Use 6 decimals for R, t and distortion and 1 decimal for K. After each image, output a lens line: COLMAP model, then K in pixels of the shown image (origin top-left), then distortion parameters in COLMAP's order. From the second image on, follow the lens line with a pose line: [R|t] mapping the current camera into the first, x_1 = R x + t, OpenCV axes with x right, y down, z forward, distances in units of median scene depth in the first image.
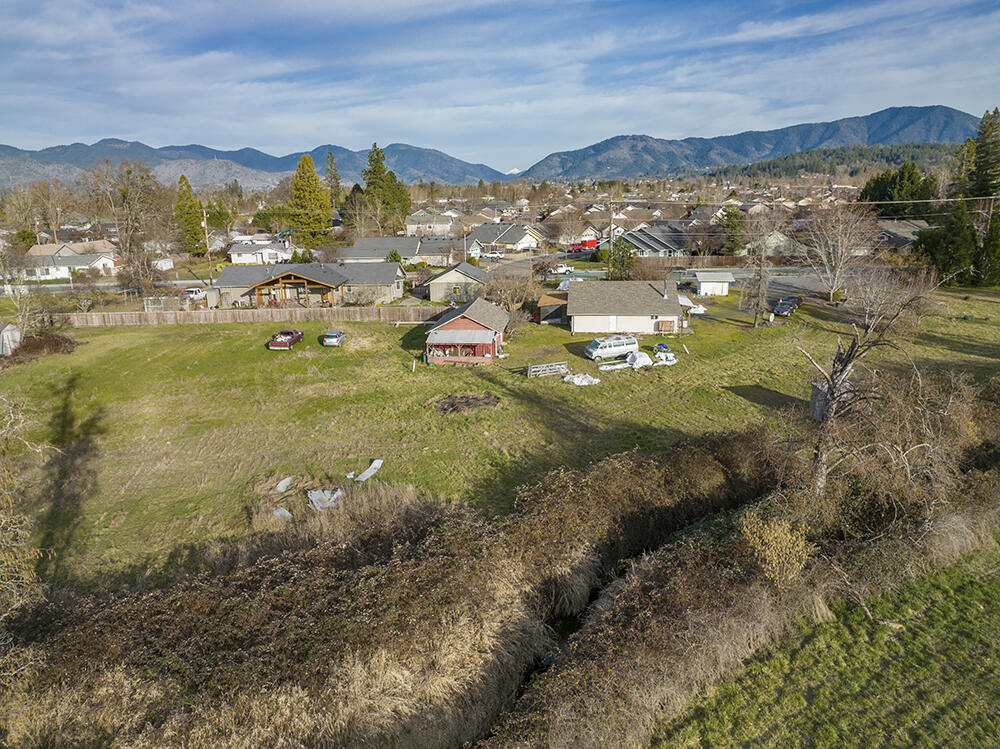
lens RADIAL K [[710.7, 0, 494.4], [0, 710.7, 391.1], [0, 0, 1]] dist [-0.057075, 0.038707]
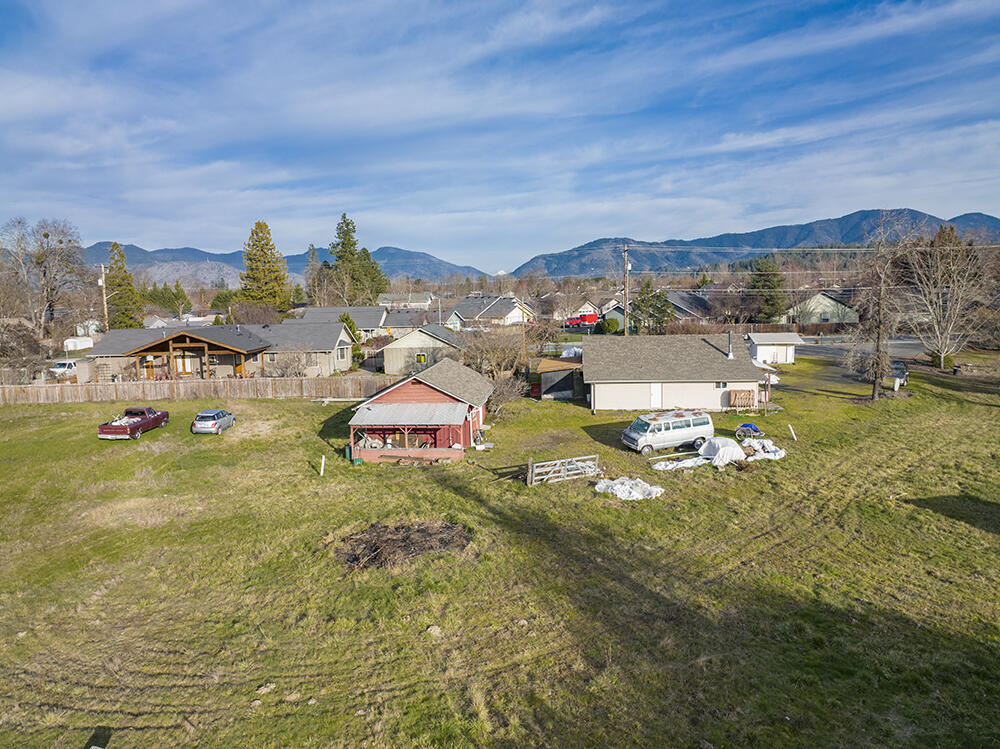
lens RADIAL K [[710.7, 0, 496.7], [0, 710.7, 381.4], [0, 0, 1]] dist [-0.057075, 0.038707]
pose [[0.999775, -0.005893, 0.020396, 0.009296], [0.008895, 0.988593, -0.150352, -0.011644], [-0.019277, 0.150499, 0.988422, 0.324376]]
